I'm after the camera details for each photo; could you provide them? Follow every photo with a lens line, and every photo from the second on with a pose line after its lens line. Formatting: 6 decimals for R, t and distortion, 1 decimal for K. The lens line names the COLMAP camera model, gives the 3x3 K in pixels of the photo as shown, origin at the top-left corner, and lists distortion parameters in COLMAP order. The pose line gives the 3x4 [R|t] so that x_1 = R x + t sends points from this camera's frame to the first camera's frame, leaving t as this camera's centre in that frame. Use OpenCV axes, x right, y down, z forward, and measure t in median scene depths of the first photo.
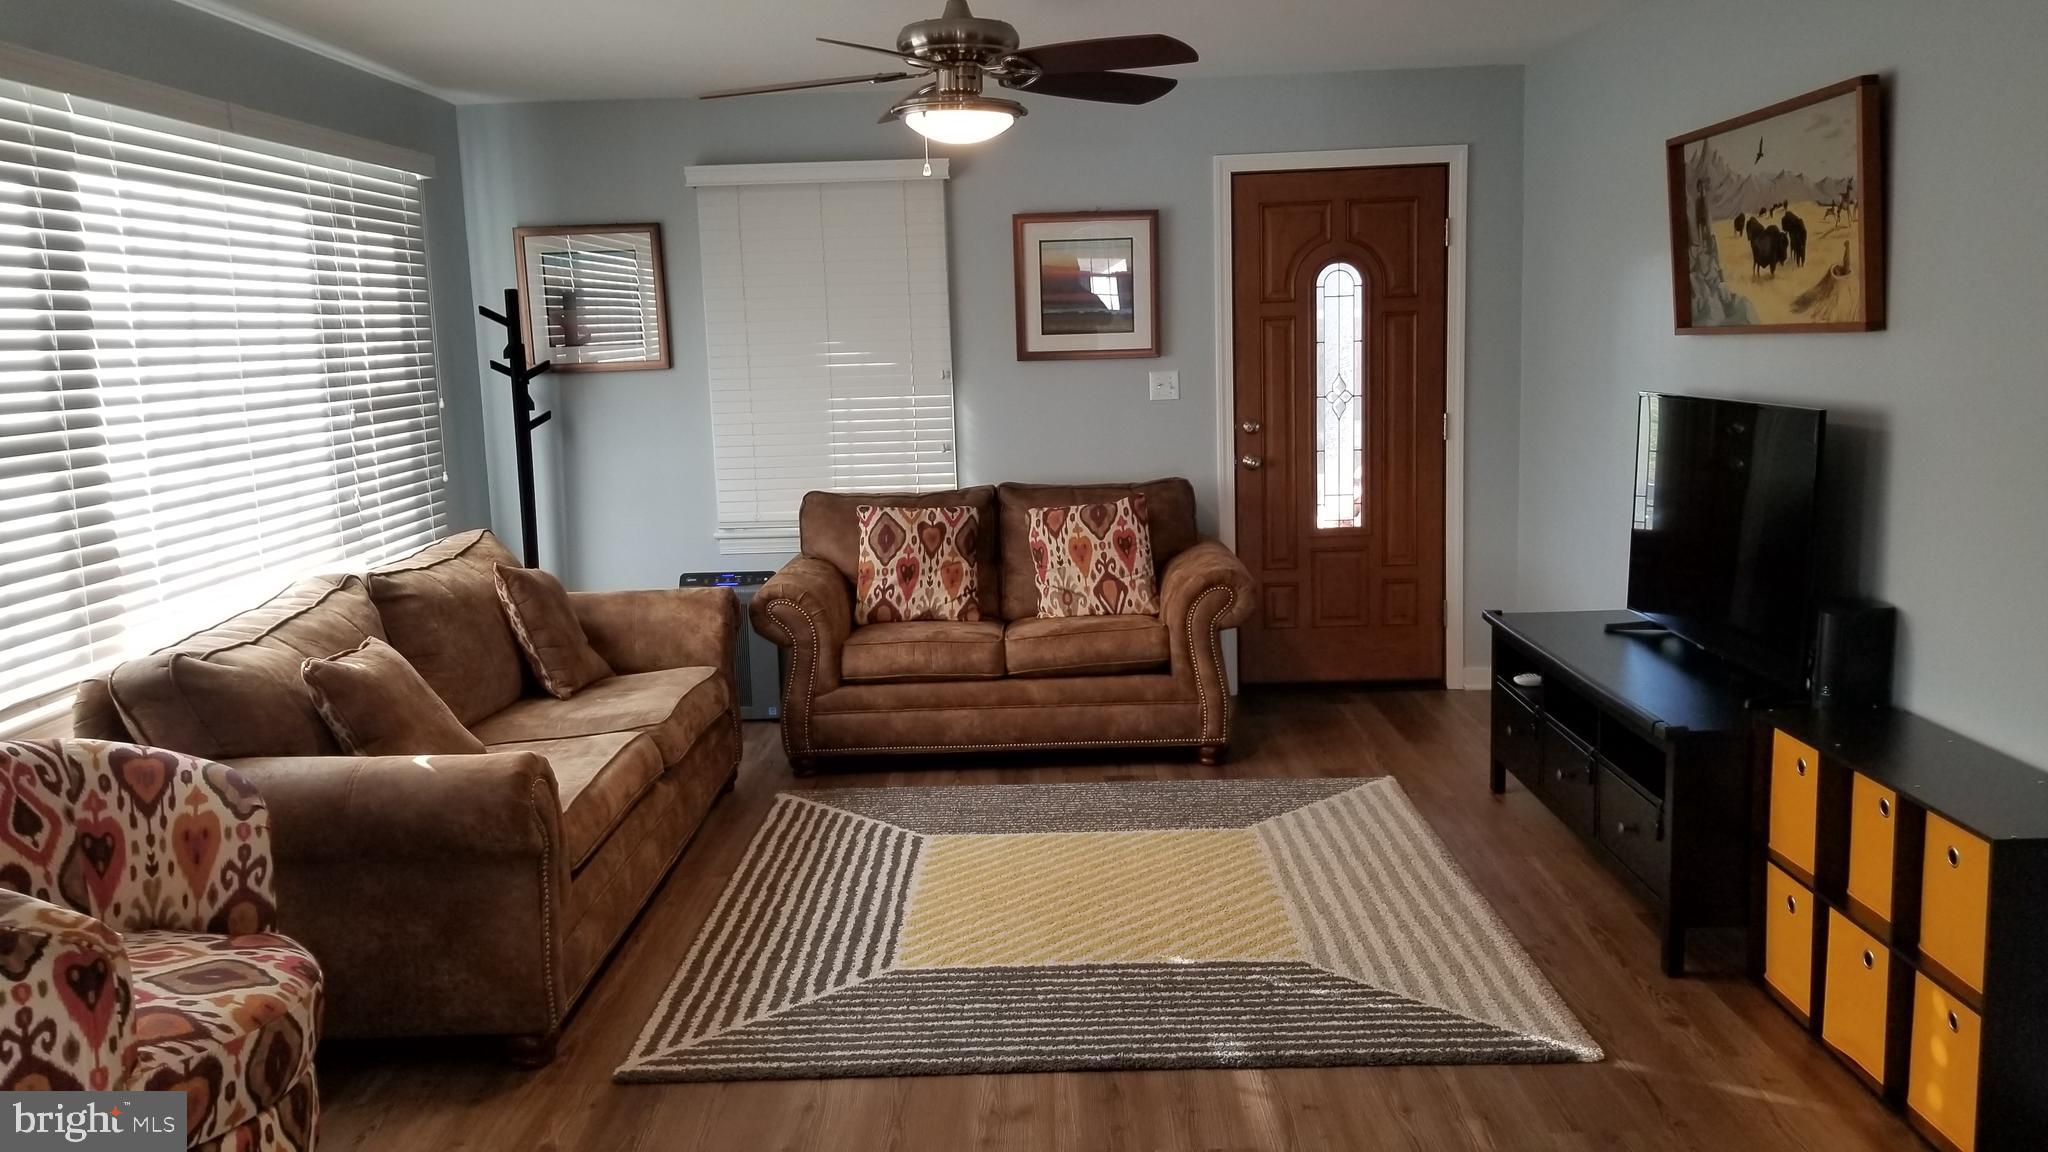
lens RADIAL K [[1601.3, 0, 1001.5], [0, 1601.3, 532.2], [0, 0, 1]] dist [0.091270, -0.115557]
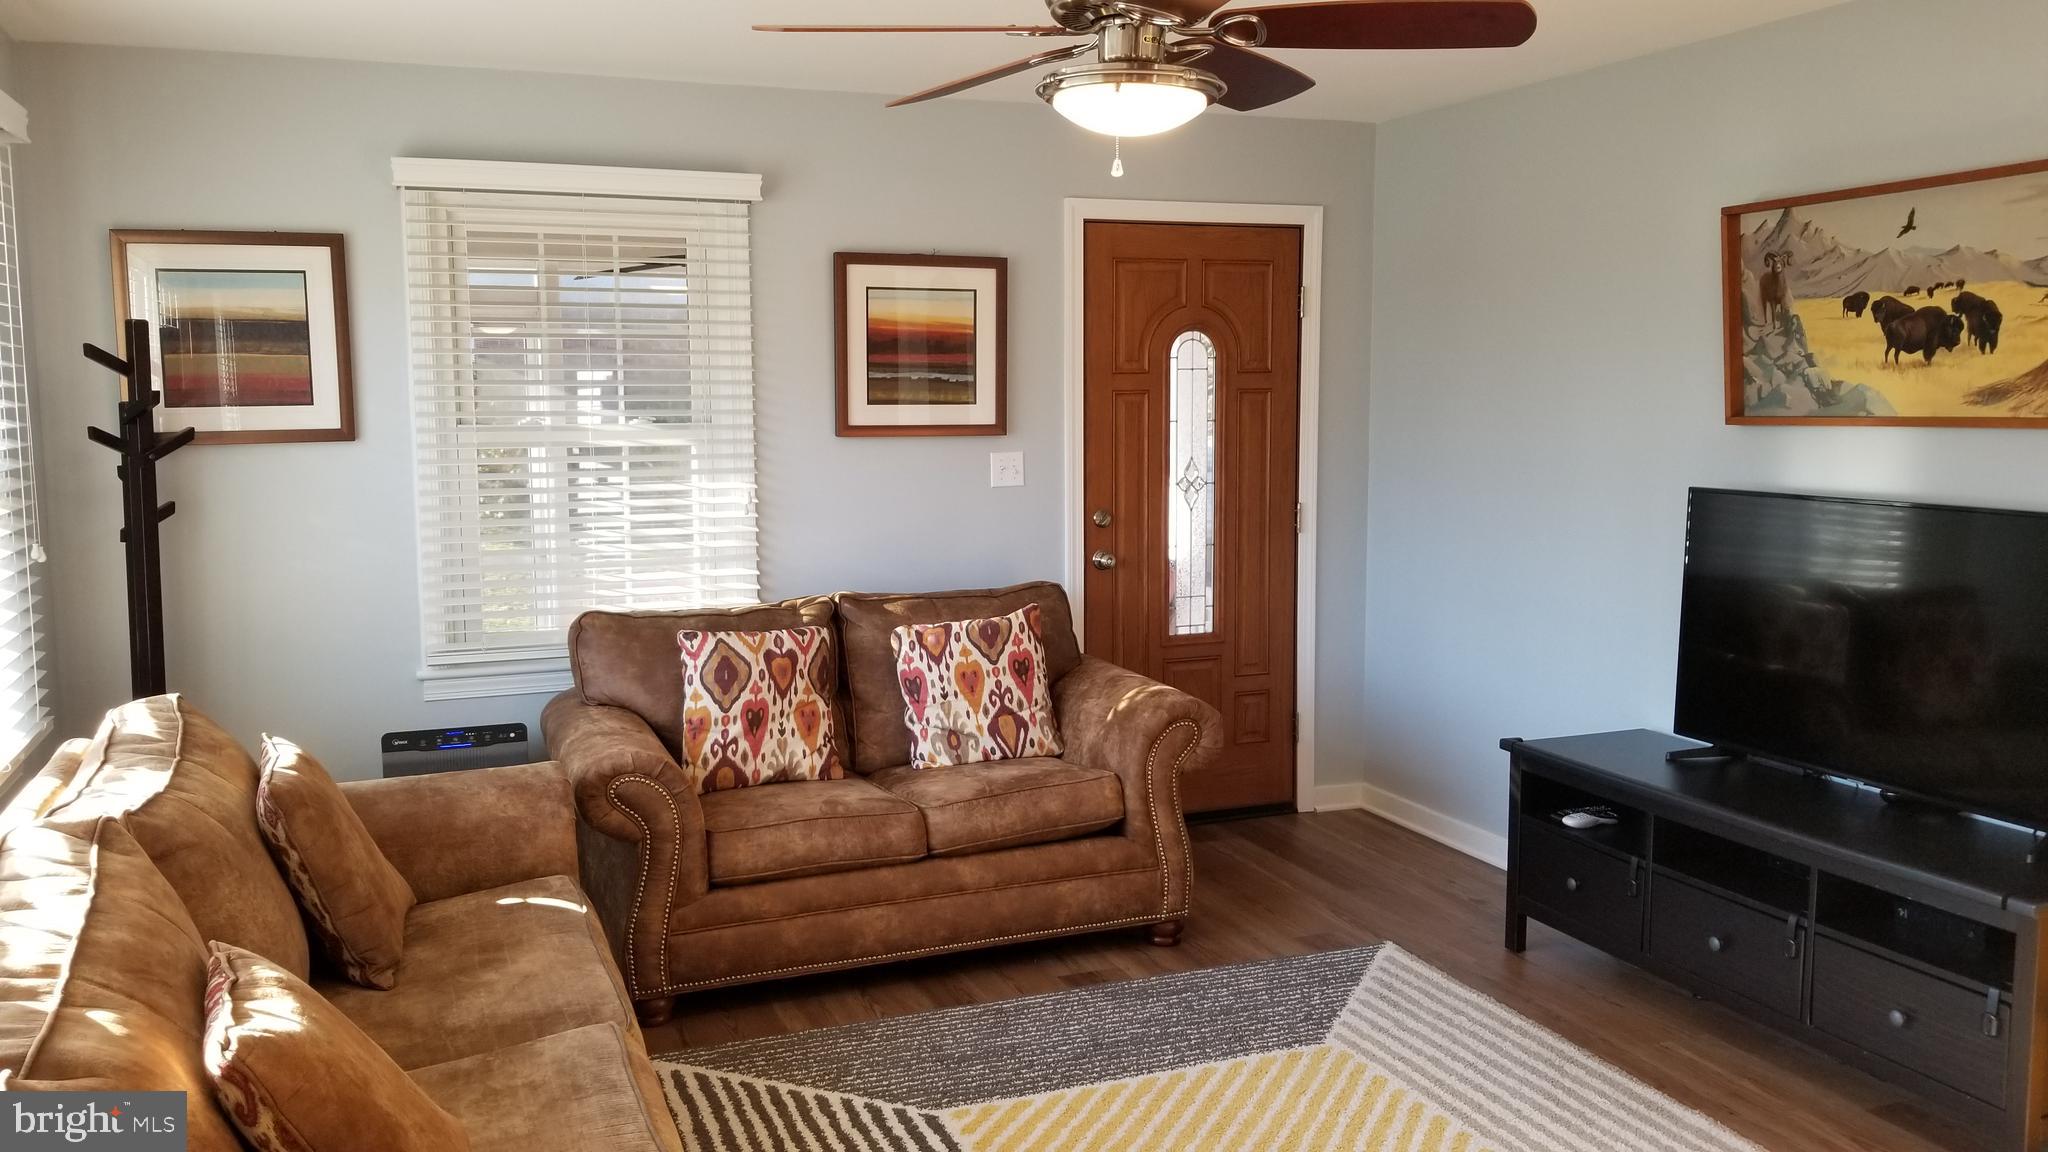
lens RADIAL K [[1601.3, 0, 1001.5], [0, 1601.3, 532.2], [0, 0, 1]] dist [0.091270, -0.115557]
pose [[0.921432, -0.008207, 0.388454, -0.242081], [0.024694, 0.998993, -0.037471, -0.030926], [-0.387755, 0.044119, 0.920706, 0.267160]]
